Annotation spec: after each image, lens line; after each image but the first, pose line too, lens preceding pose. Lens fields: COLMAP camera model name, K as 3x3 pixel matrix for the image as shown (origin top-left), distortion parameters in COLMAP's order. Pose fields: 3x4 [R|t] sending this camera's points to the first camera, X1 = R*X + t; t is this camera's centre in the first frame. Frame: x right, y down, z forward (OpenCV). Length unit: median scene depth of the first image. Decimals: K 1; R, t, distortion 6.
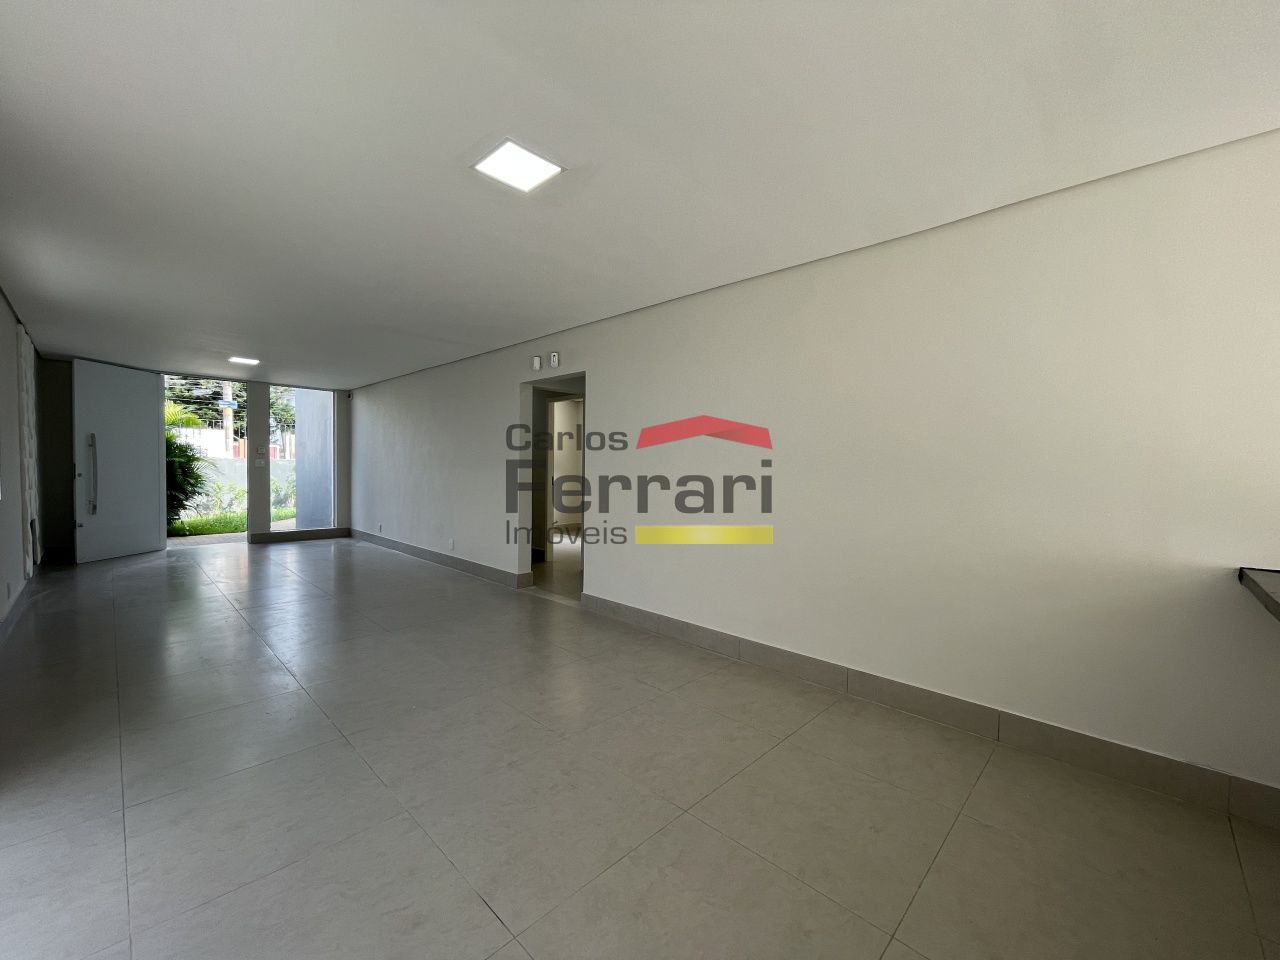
lens RADIAL K [[516.3, 0, 631.1], [0, 516.3, 482.1], [0, 0, 1]] dist [-0.004586, 0.000787]
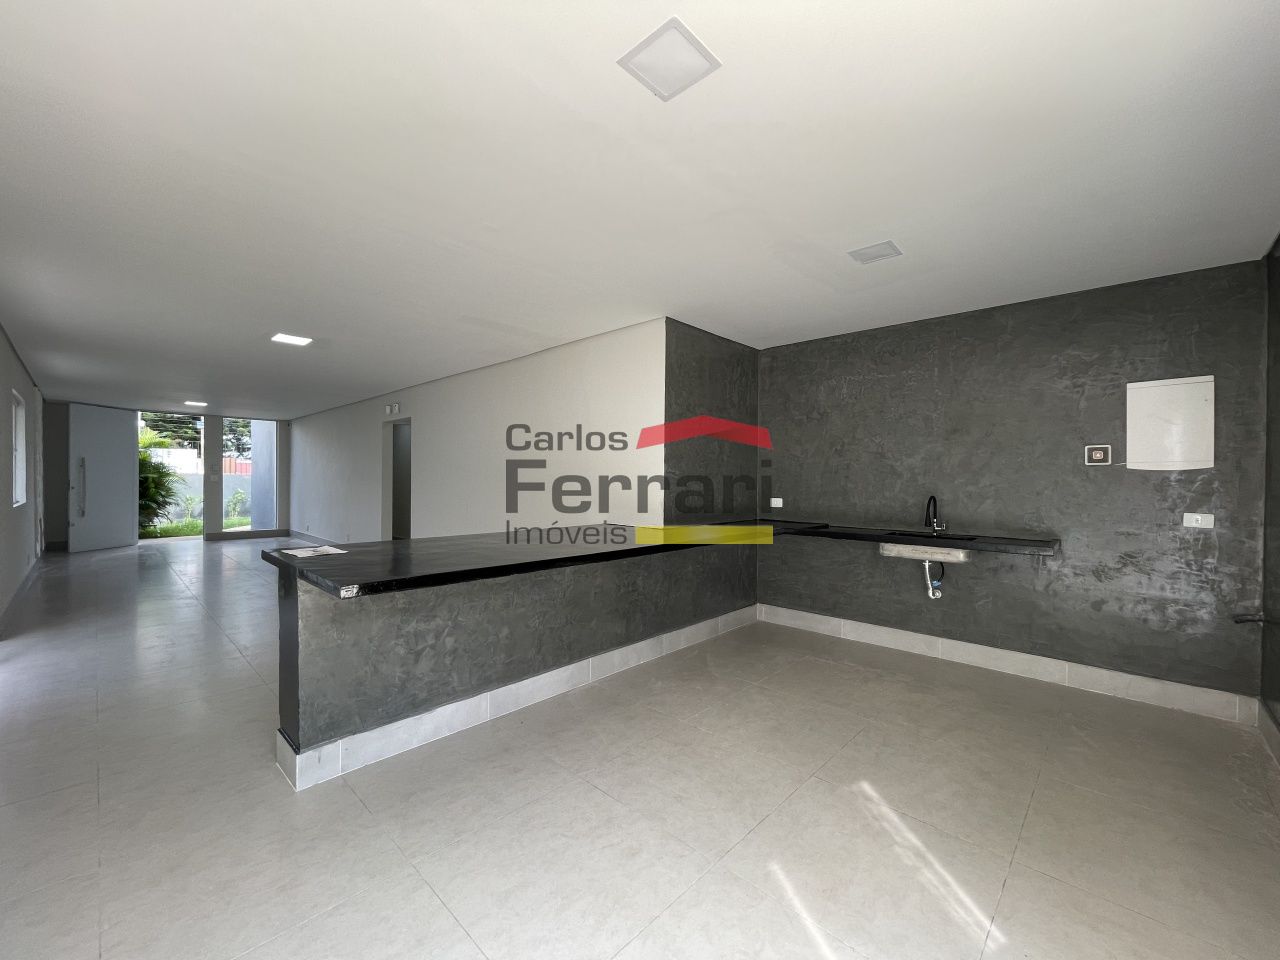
lens RADIAL K [[516.3, 0, 637.8], [0, 516.3, 480.5], [0, 0, 1]] dist [-0.004586, 0.000787]
pose [[0.999739, -0.007526, 0.021554, 0.289411], [0.008069, 0.999649, -0.025227, 0.009683], [-0.021356, 0.025395, 0.999449, -0.288229]]
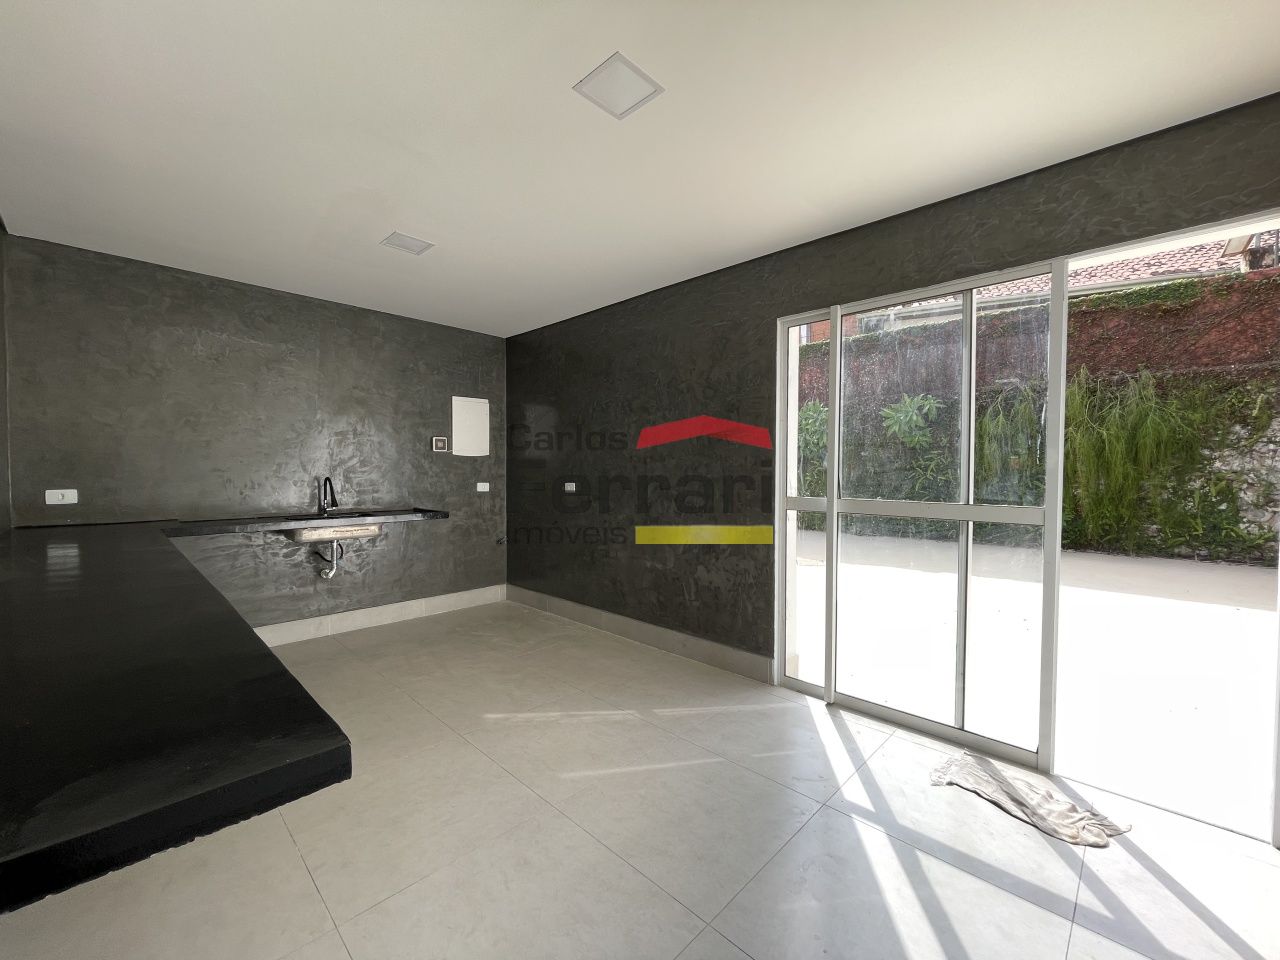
lens RADIAL K [[516.3, 0, 643.7], [0, 516.3, 479.6], [0, 0, 1]] dist [-0.004586, 0.000787]
pose [[-0.016455, -0.037416, 0.999164, 0.104074], [0.025325, 0.998963, 0.037825, 0.005883], [-0.999544, 0.025926, -0.015490, -0.121282]]
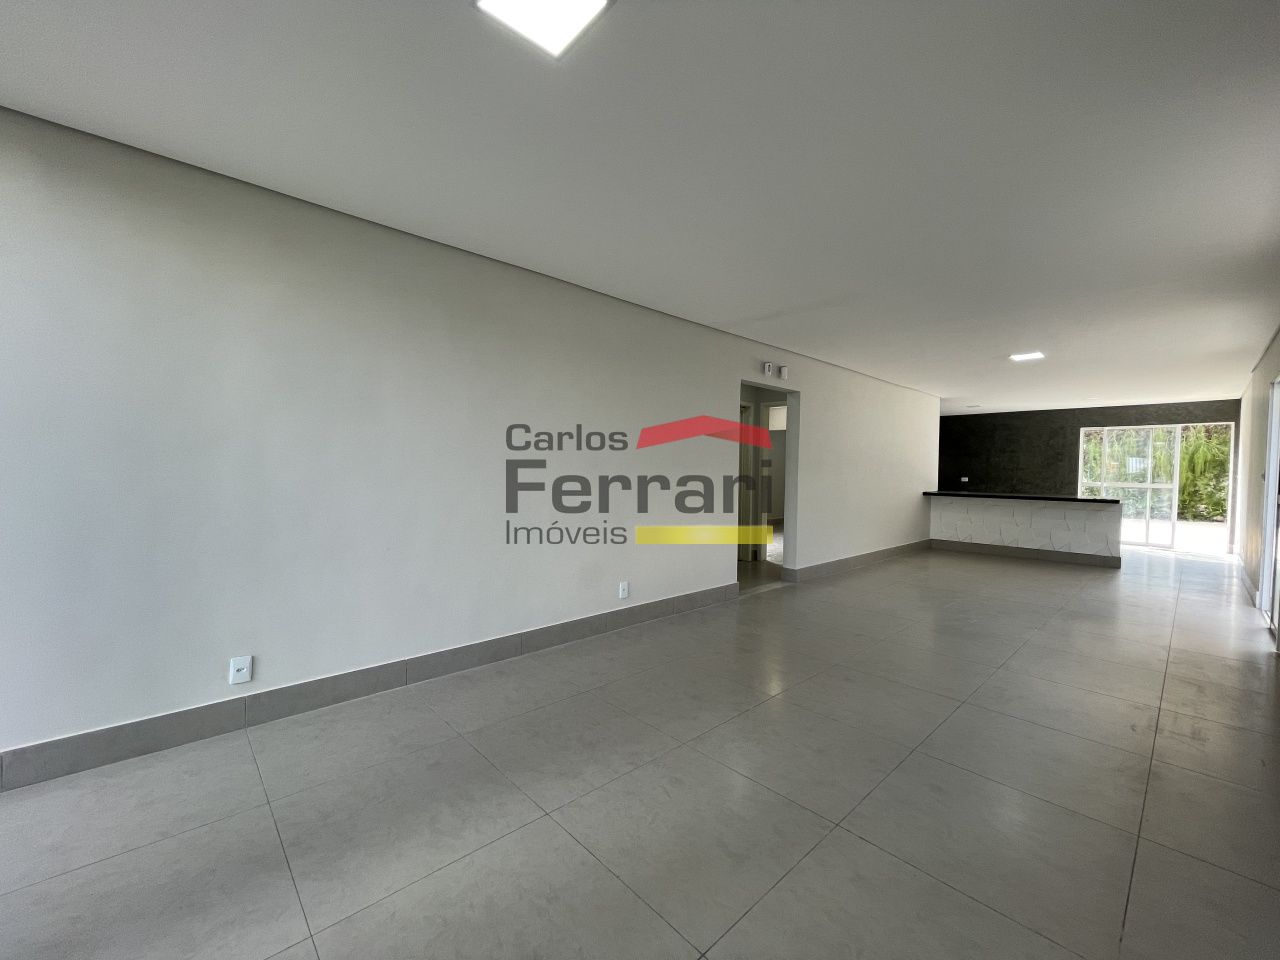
lens RADIAL K [[516.3, 0, 639.5], [0, 516.3, 481.9], [0, 0, 1]] dist [-0.004586, 0.000787]
pose [[0.036684, -0.041082, 0.998482, -0.718299], [0.014695, 0.999069, 0.040566, -0.027938], [-0.999219, 0.013184, 0.037253, 0.711675]]
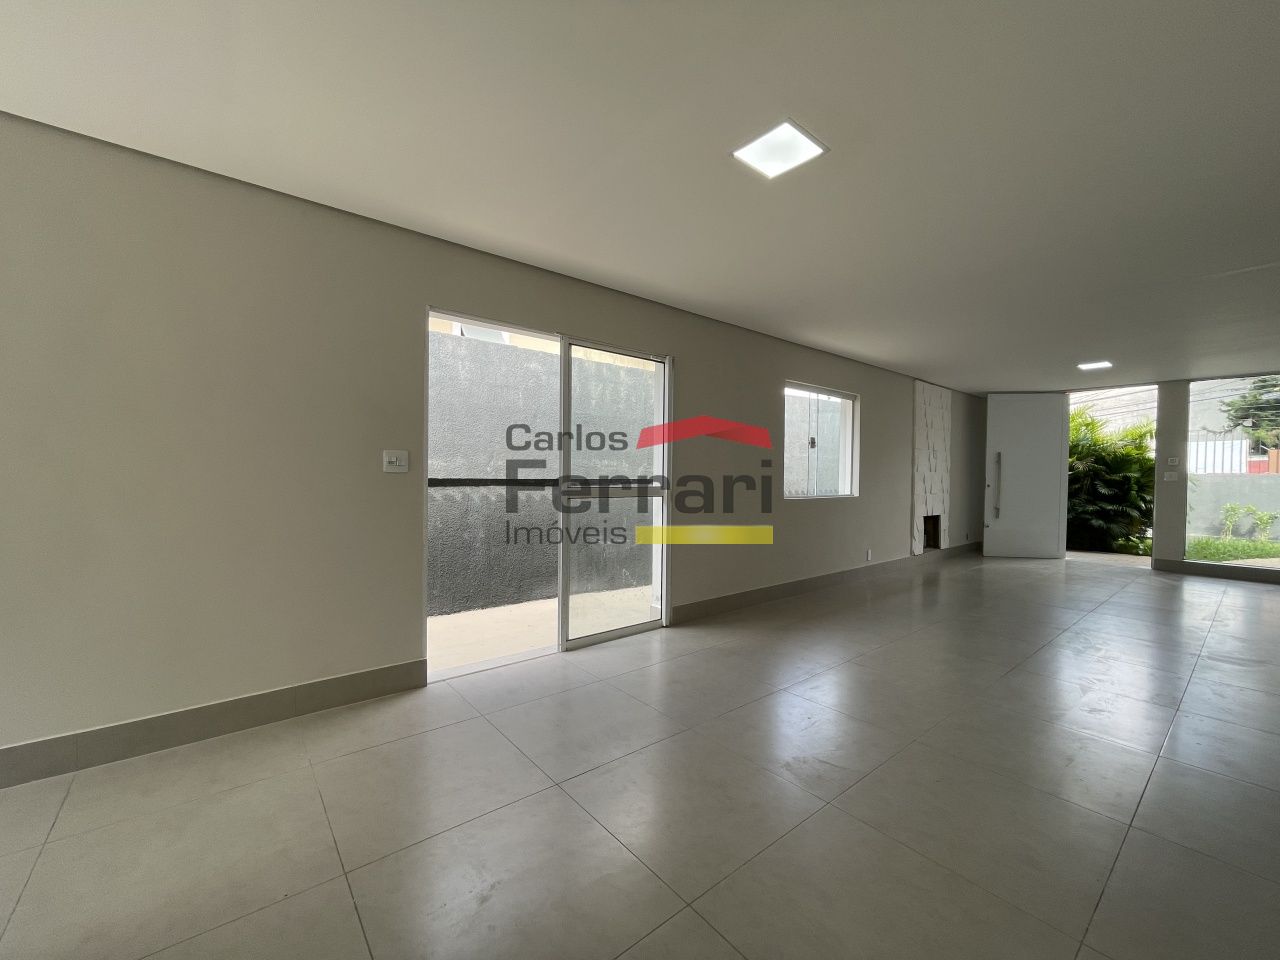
lens RADIAL K [[516.3, 0, 649.5], [0, 516.3, 481.7], [0, 0, 1]] dist [-0.004586, 0.000787]
pose [[-0.096503, -0.000576, -0.995333, 0.189494], [-0.042411, 0.999094, 0.003534, 0.005045], [0.994429, 0.042554, -0.096440, 0.216363]]
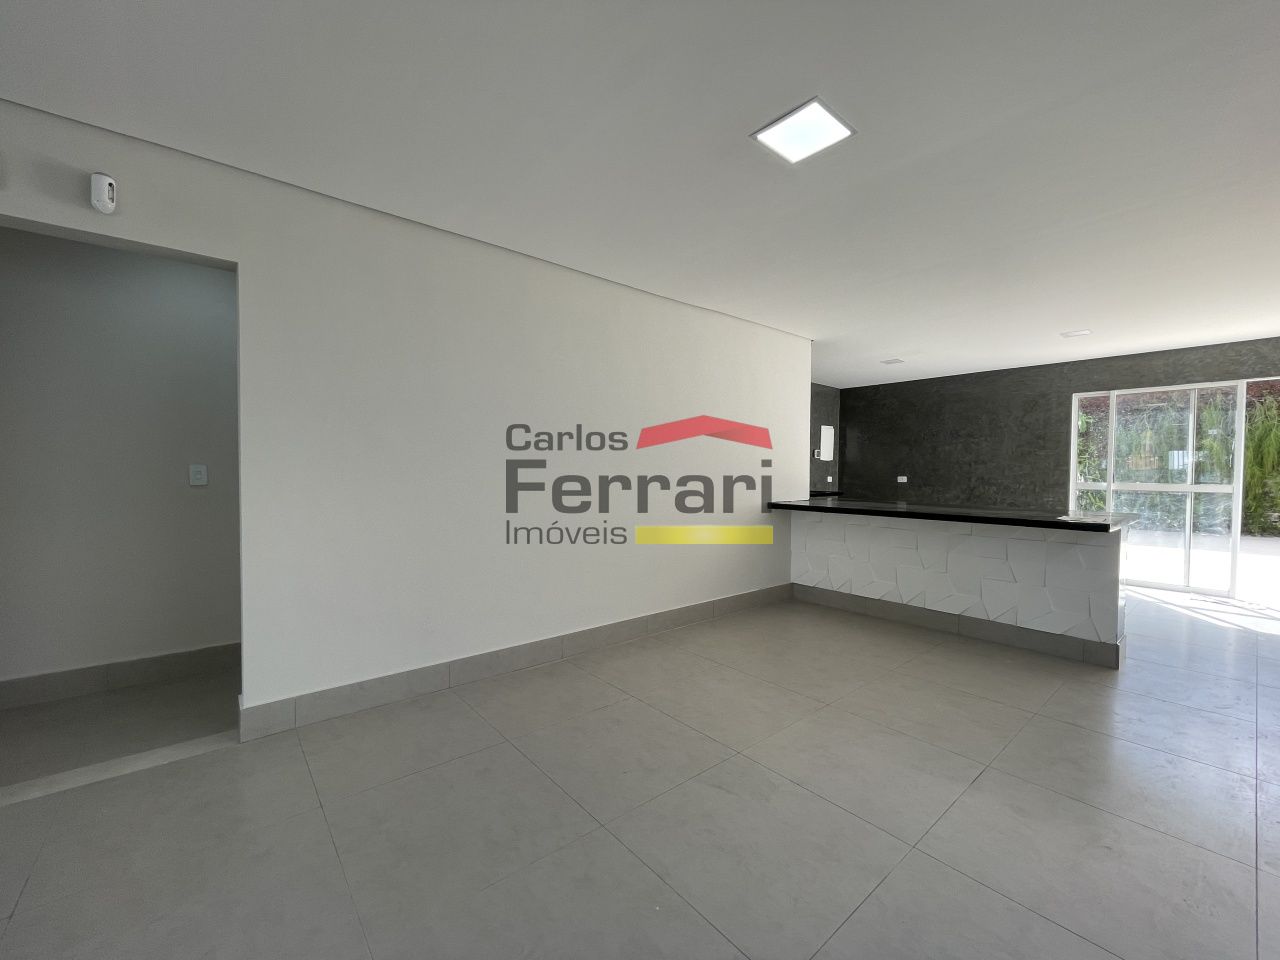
lens RADIAL K [[516.3, 0, 645.0], [0, 516.3, 480.2], [0, 0, 1]] dist [-0.004586, 0.000787]
pose [[0.081869, -0.036826, 0.995962, -0.288115], [0.022835, 0.999124, 0.035066, -0.007748], [-0.996381, 0.019872, 0.082639, 0.300529]]
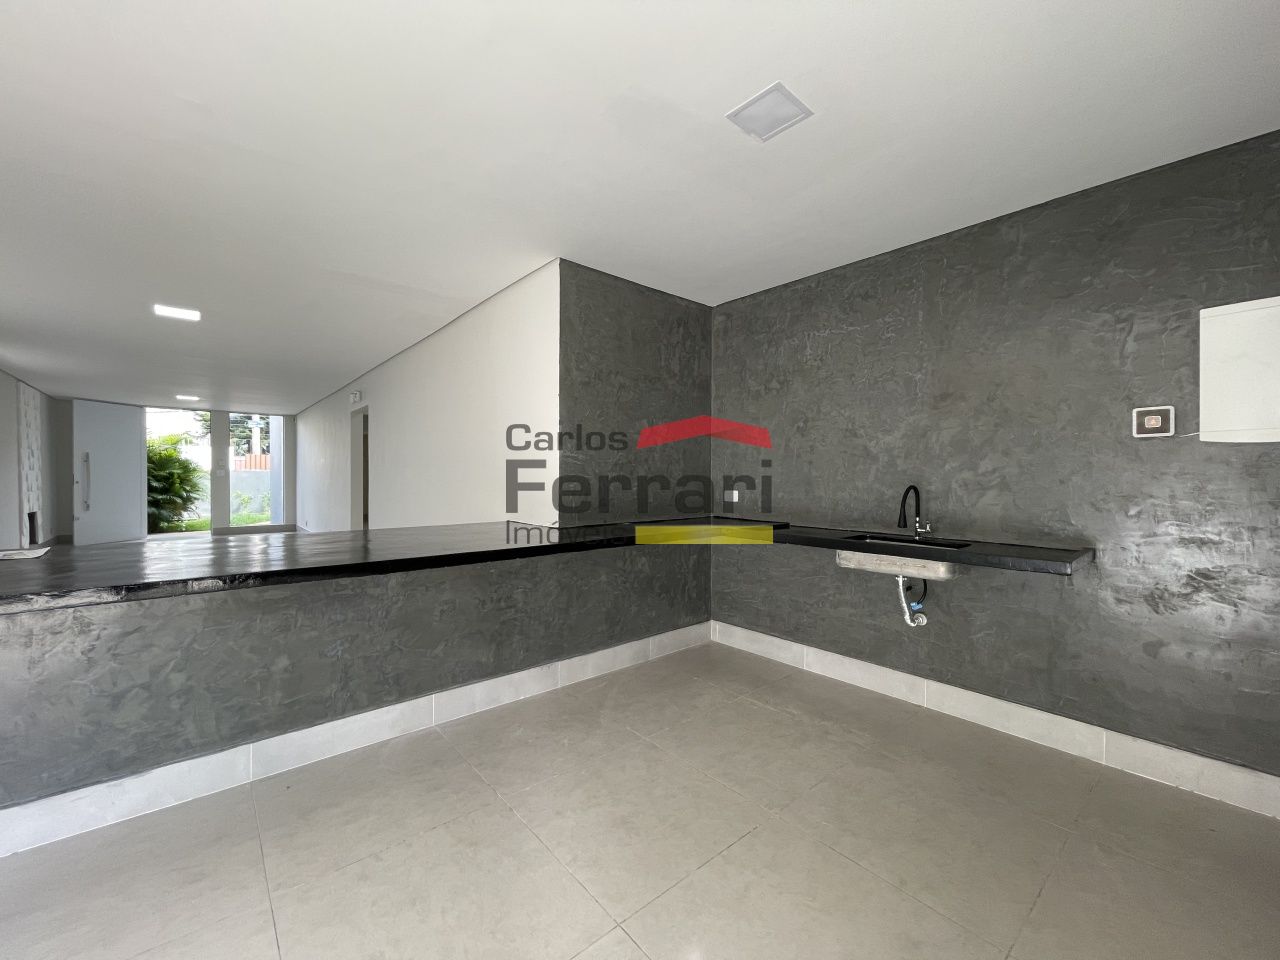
lens RADIAL K [[516.3, 0, 638.3], [0, 516.3, 480.6], [0, 0, 1]] dist [-0.004586, 0.000787]
pose [[0.996424, -0.010228, -0.083872, 0.406041], [0.008641, 0.999777, -0.019268, 0.015261], [0.084051, 0.018474, 0.996290, -0.188510]]
